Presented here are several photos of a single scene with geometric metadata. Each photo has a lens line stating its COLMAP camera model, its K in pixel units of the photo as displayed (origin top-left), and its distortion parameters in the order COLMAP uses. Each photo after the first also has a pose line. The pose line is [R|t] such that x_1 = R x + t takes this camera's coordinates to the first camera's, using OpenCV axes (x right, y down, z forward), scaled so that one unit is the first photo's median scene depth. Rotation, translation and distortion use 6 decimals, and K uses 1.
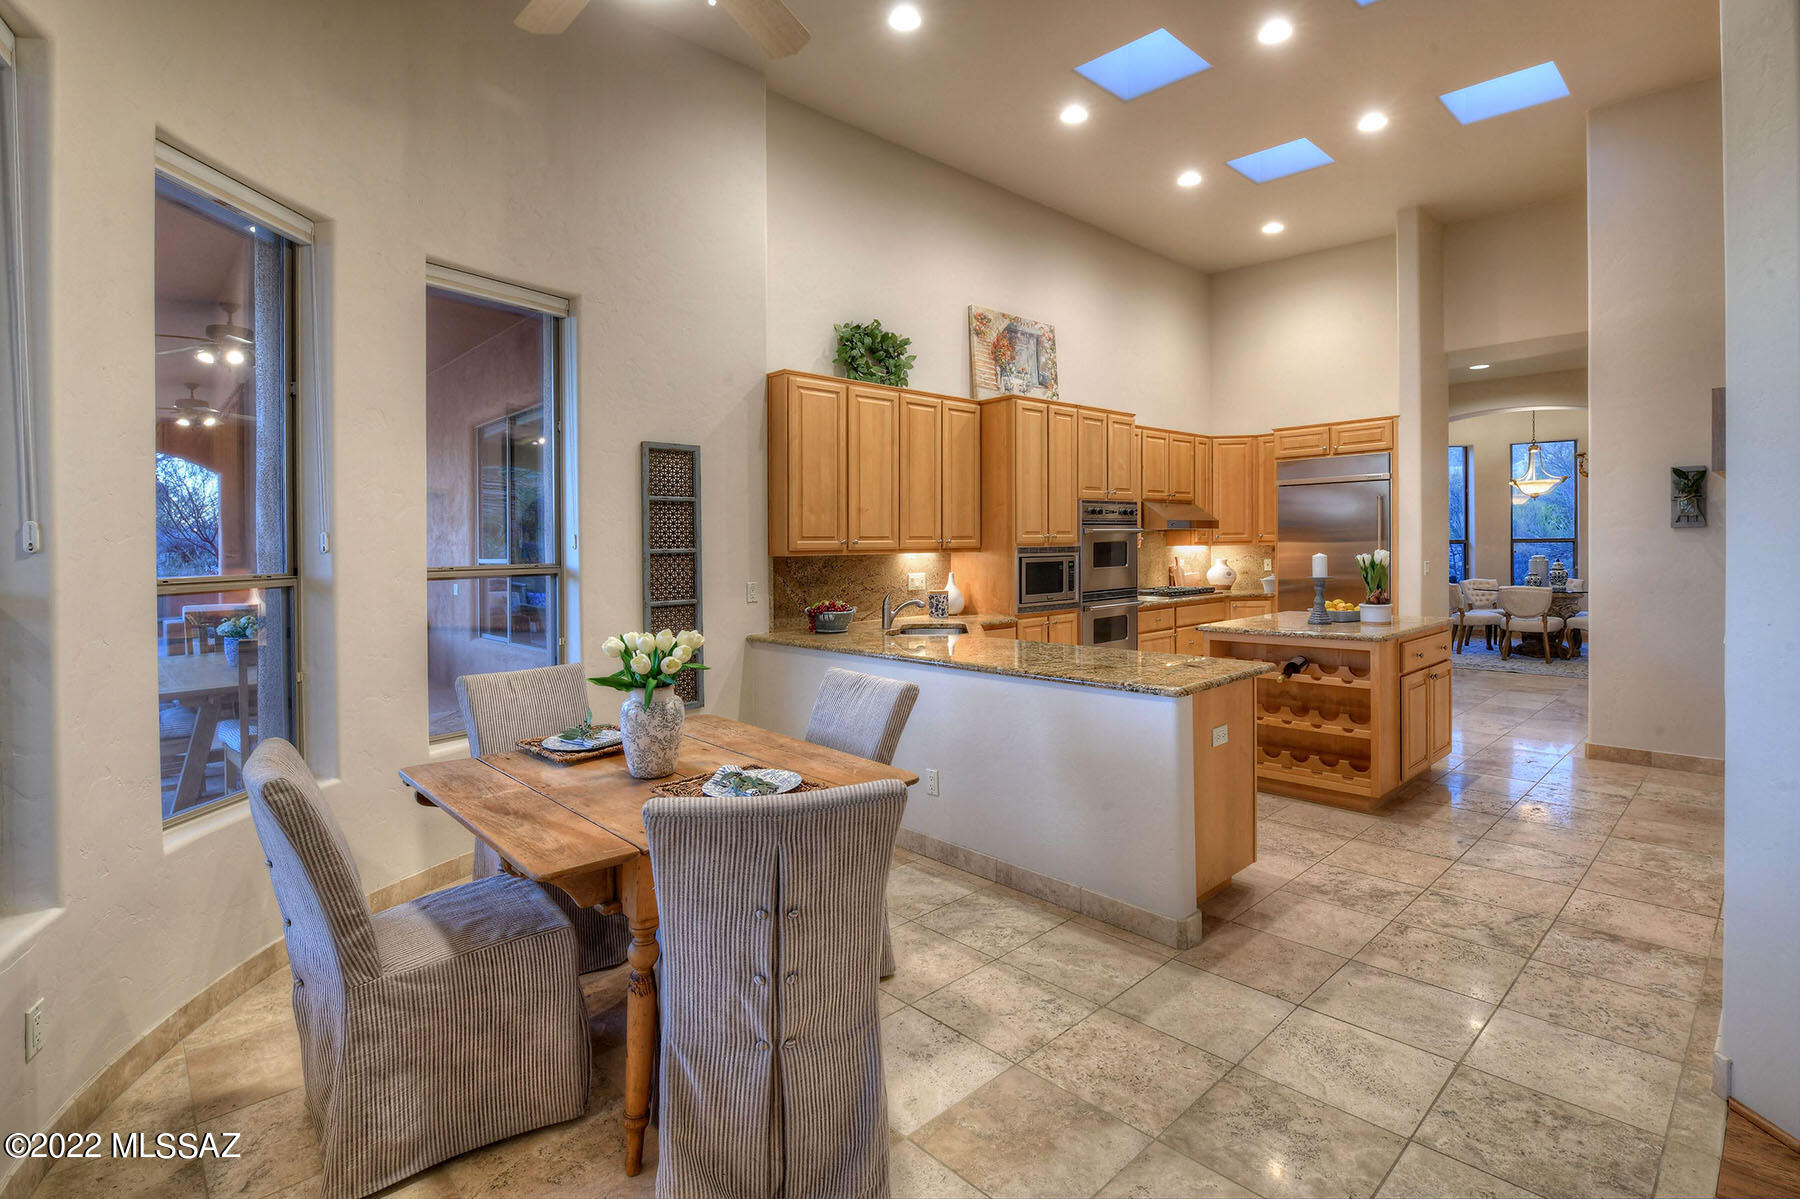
lens RADIAL K [[846.8, 0, 896.9], [0, 846.8, 534.9], [0, 0, 1]] dist [-0.013420, -0.000306]
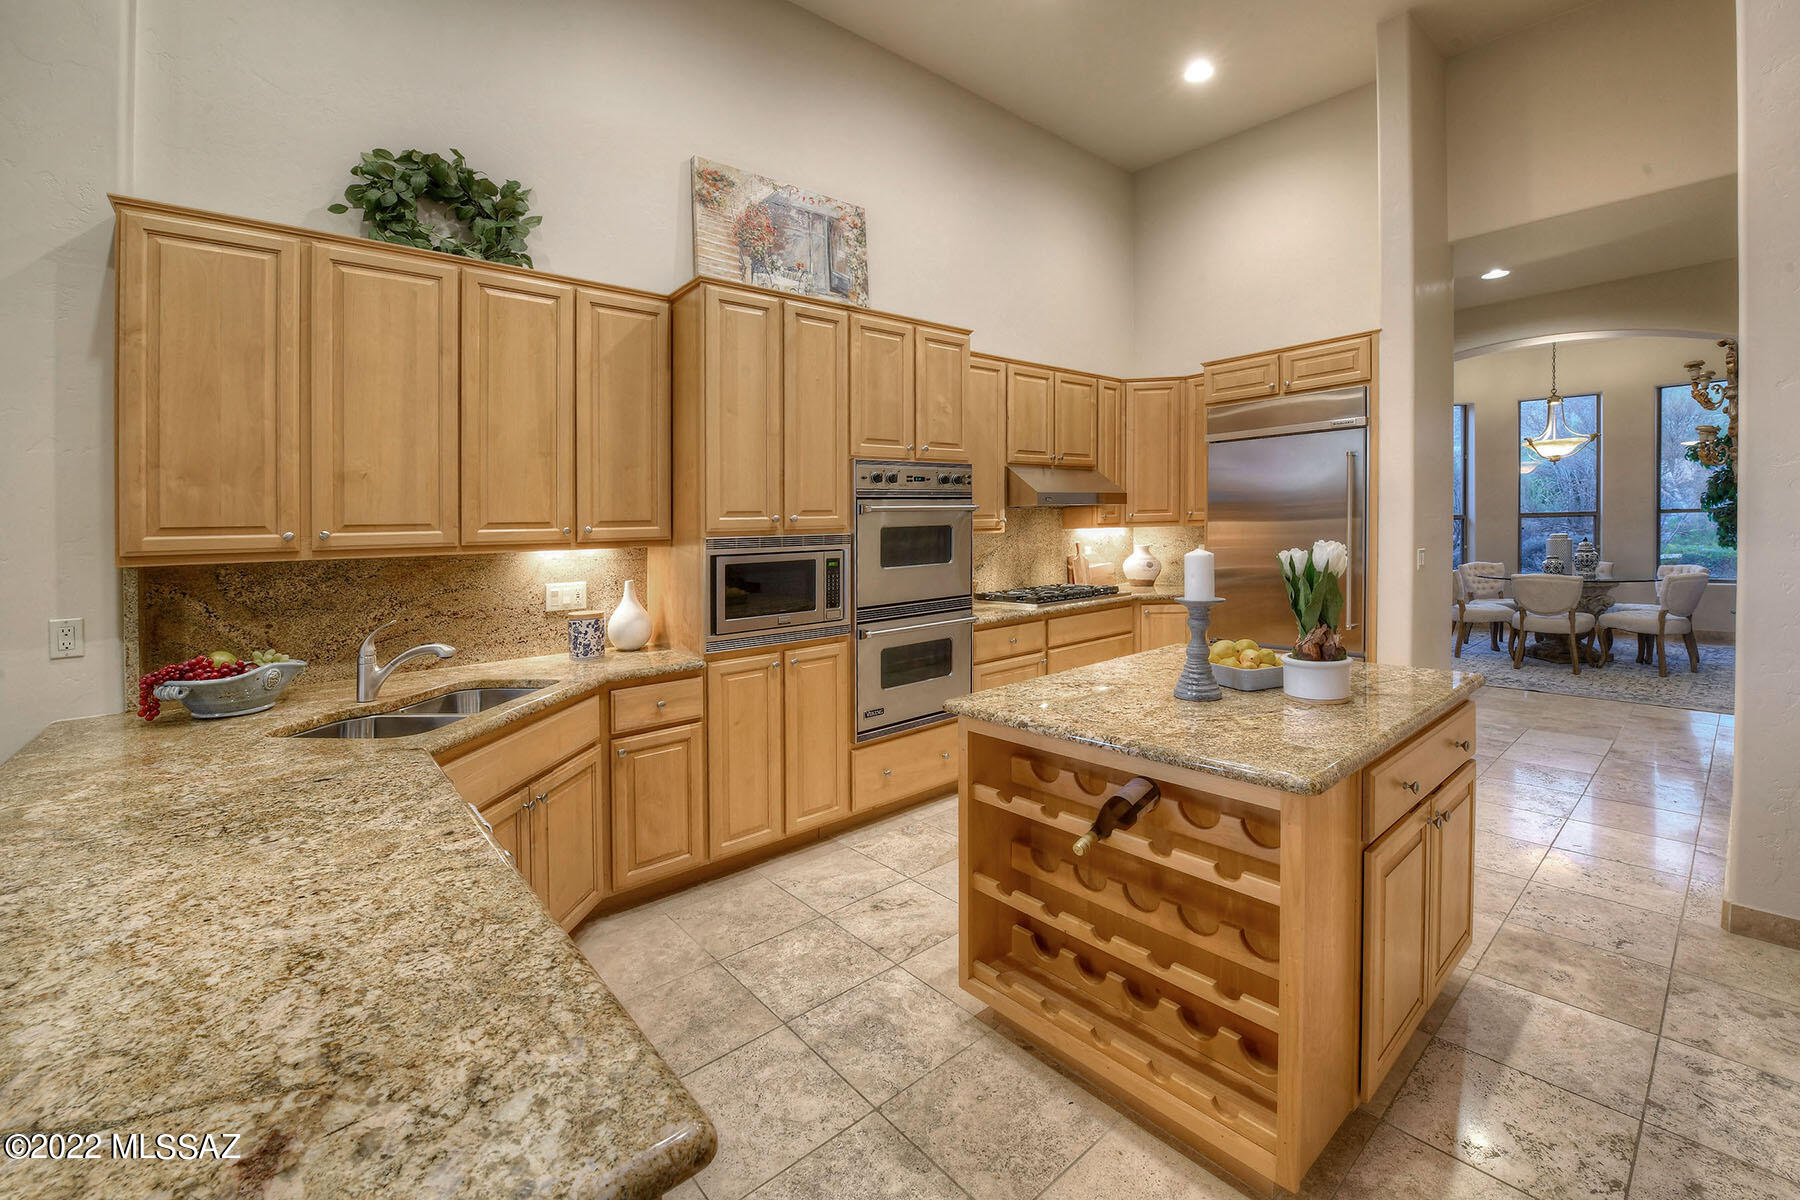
lens RADIAL K [[761.5, 0, 910.3], [0, 761.5, 542.3], [0, 0, 1]] dist [-0.018518, -0.000087]
pose [[0.999552, -0.011596, -0.027607, 0.287278], [0.012522, 0.999357, 0.033609, 0.001295], [0.027200, -0.033940, 0.999054, 0.466039]]
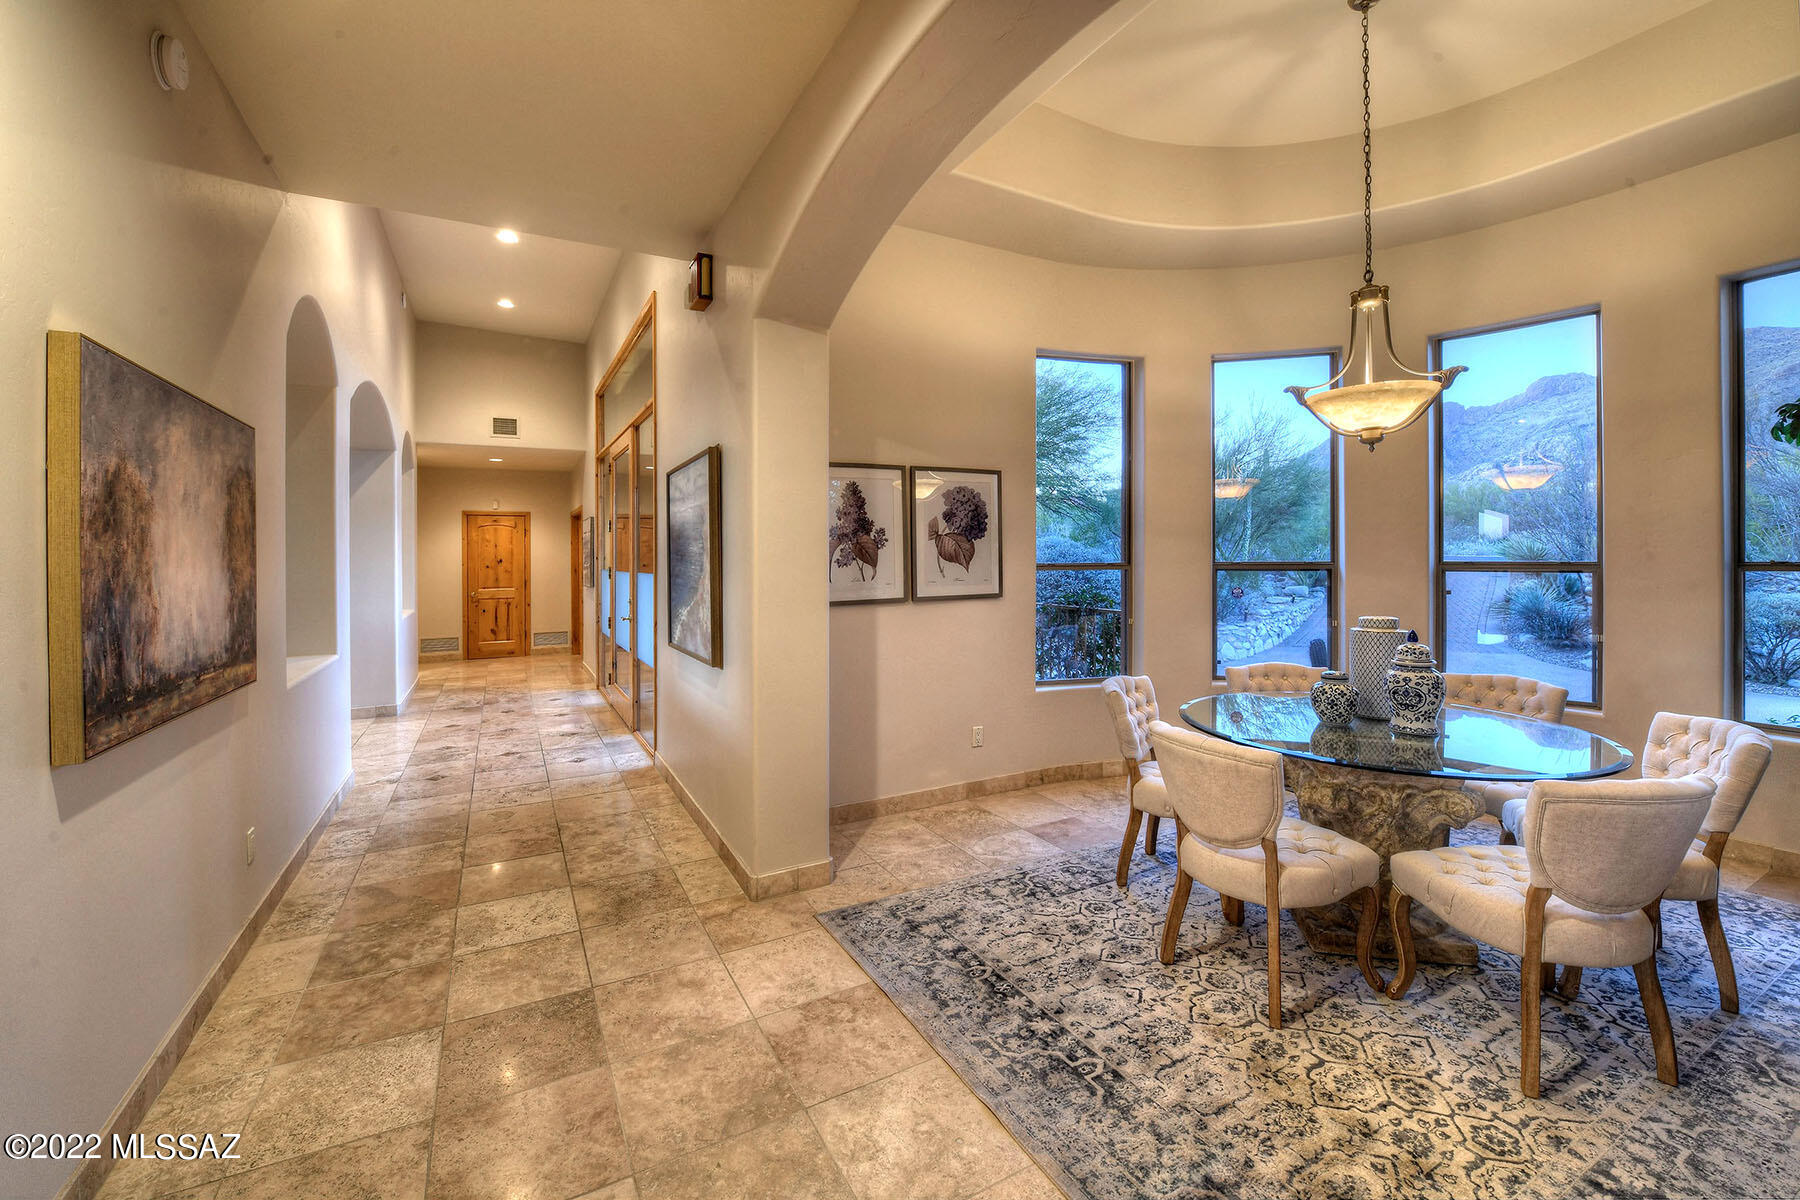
lens RADIAL K [[761.5, 0, 910.3], [0, 761.5, 542.3], [0, 0, 1]] dist [-0.018518, -0.000087]
pose [[0.970430, 0.001314, -0.241378, 1.153768], [-0.001831, 0.999996, -0.001918, -0.007057], [0.241374, 0.002303, 0.970429, 1.170237]]
